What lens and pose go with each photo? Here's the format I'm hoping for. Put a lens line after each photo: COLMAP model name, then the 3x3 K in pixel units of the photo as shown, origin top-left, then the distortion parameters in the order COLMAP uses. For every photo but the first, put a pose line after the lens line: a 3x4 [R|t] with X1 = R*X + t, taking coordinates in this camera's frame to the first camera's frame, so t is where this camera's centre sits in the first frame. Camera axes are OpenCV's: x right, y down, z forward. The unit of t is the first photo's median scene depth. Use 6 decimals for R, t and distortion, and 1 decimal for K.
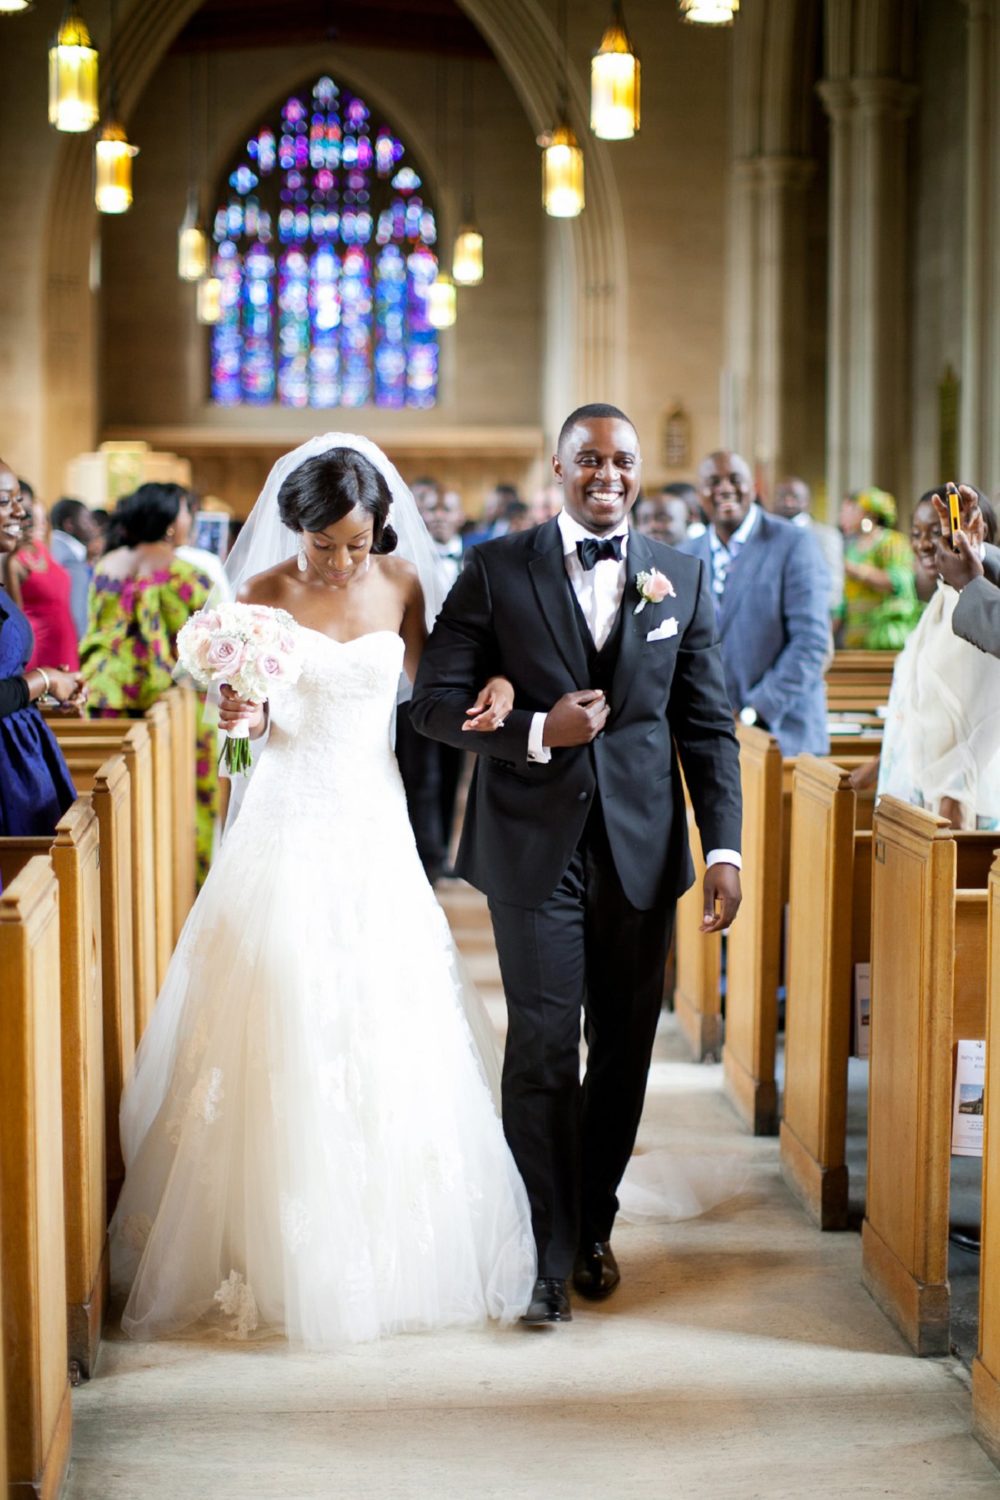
lens RADIAL K [[2324.9, 0, 500.0], [0, 2324.9, 750.0], [0, 0, 1]] dist [-0.133223, 0.081426]
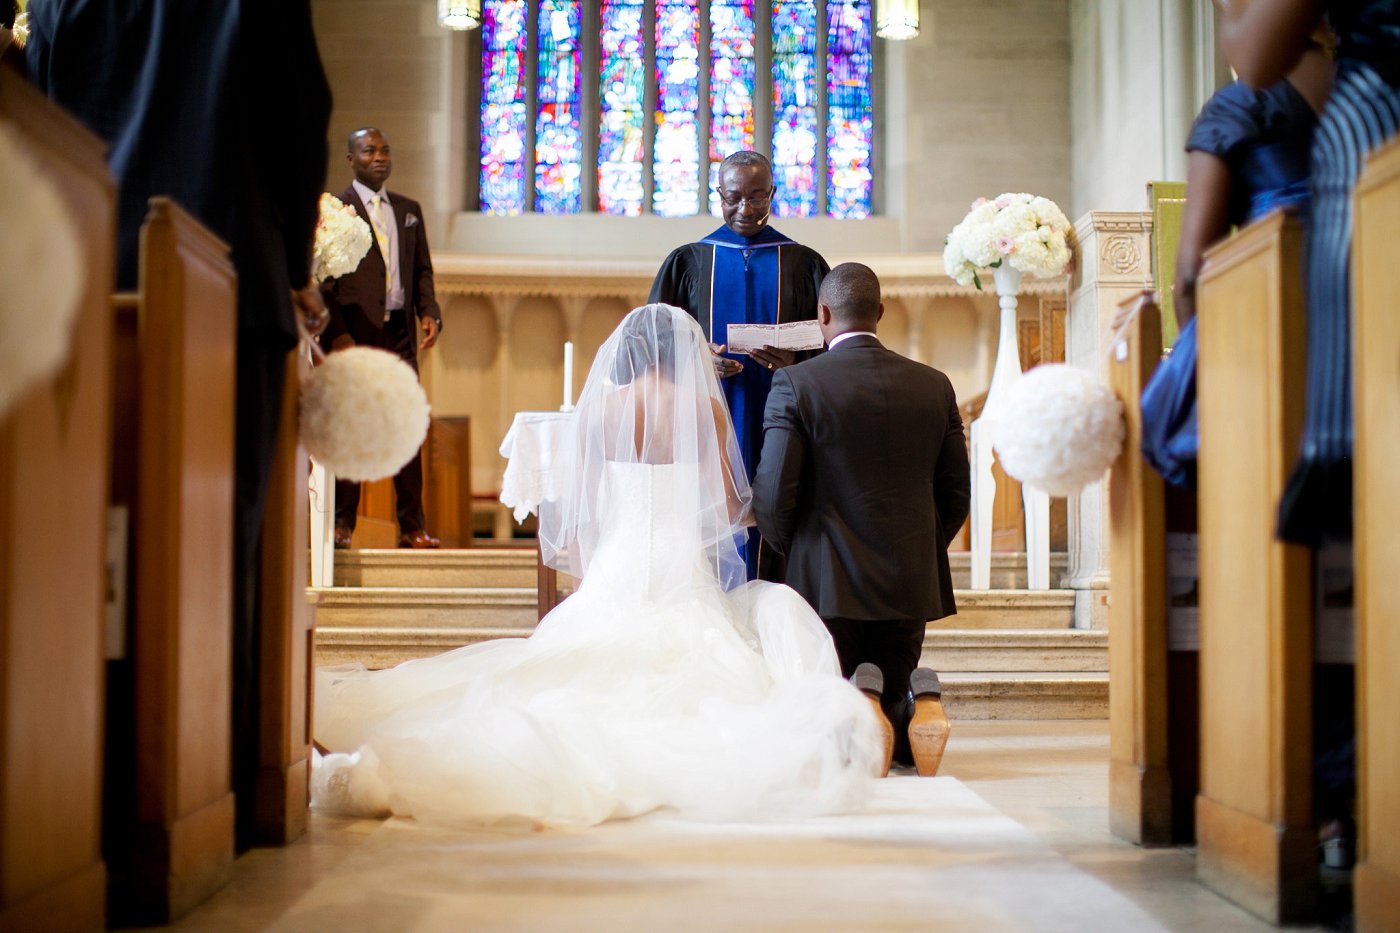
lens RADIAL K [[2103.6, 0, 700.0], [0, 2103.6, 466.5], [0, 0, 1]] dist [-0.161642, -0.000245]
pose [[0.997666, -0.002318, -0.068249, -0.035769], [-0.007330, 0.990016, -0.140768, -0.019002], [0.067894, 0.140939, 0.987687, 0.512964]]
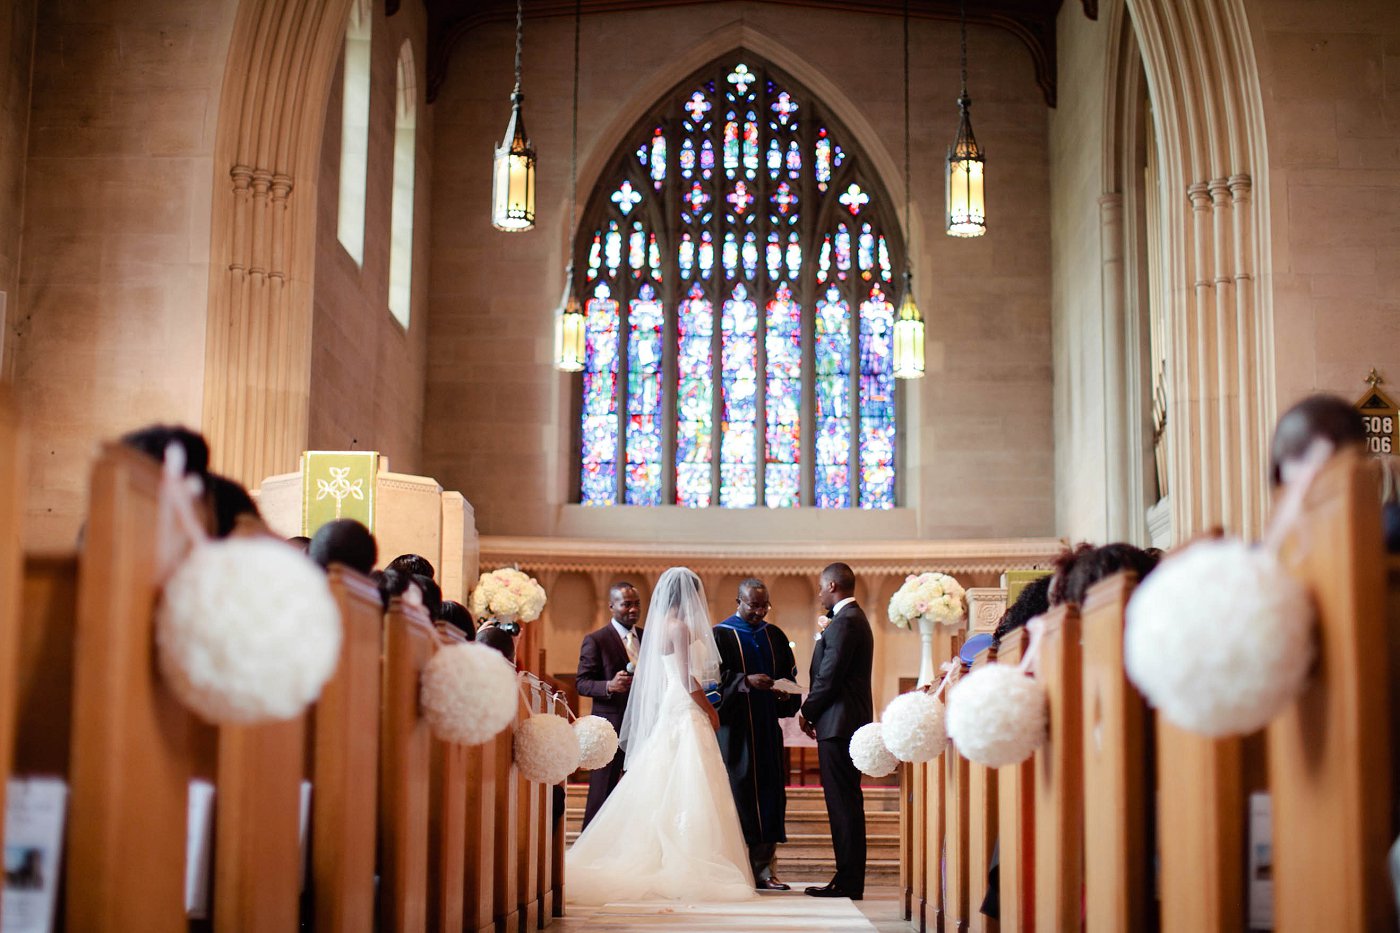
lens RADIAL K [[2169.9, 0, 700.0], [0, 2169.9, 466.5], [0, 0, 1]] dist [-0.133223, 0.081426]
pose [[0.994815, -0.008339, -0.101362, -0.020804], [-0.015704, 0.972086, -0.234098, -0.008201], [0.100485, 0.234476, 0.966915, 0.366508]]
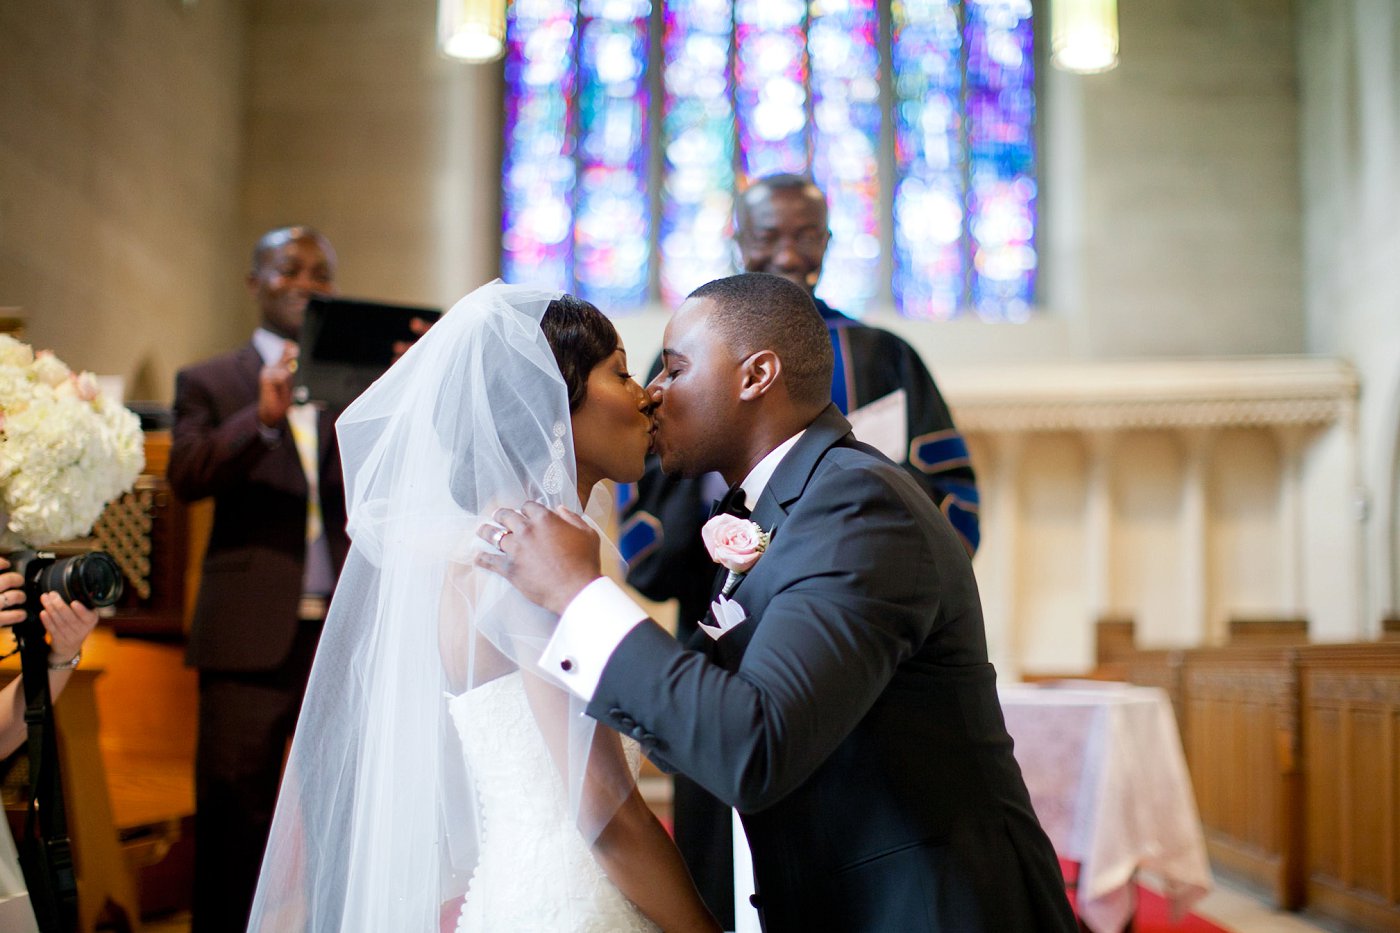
lens RADIAL K [[2169.9, 0, 700.0], [0, 2169.9, 466.5], [0, 0, 1]] dist [-0.133223, 0.081426]
pose [[0.995566, -0.006261, -0.093858, -0.052250], [-0.010723, 0.983726, -0.179354, -0.053004], [0.093454, 0.179566, 0.979297, 0.626882]]
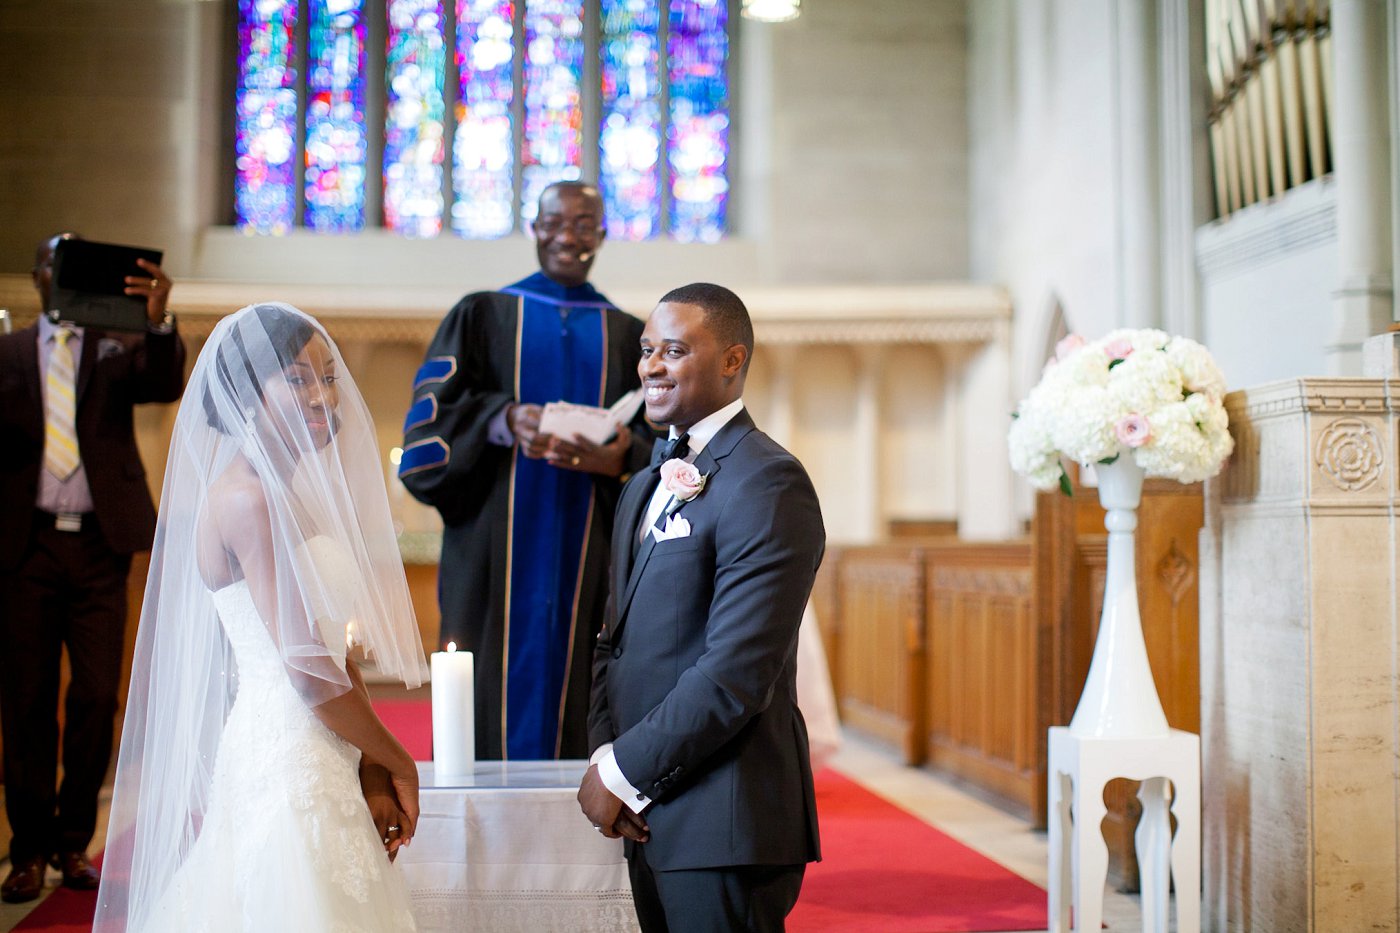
lens RADIAL K [[2169.9, 0, 700.0], [0, 2169.9, 466.5], [0, 0, 1]] dist [-0.133223, 0.081426]
pose [[0.999560, -0.002178, 0.029582, -0.046525], [0.006026, 0.991415, -0.130615, -0.050631], [-0.029043, 0.130735, 0.990992, 0.593933]]
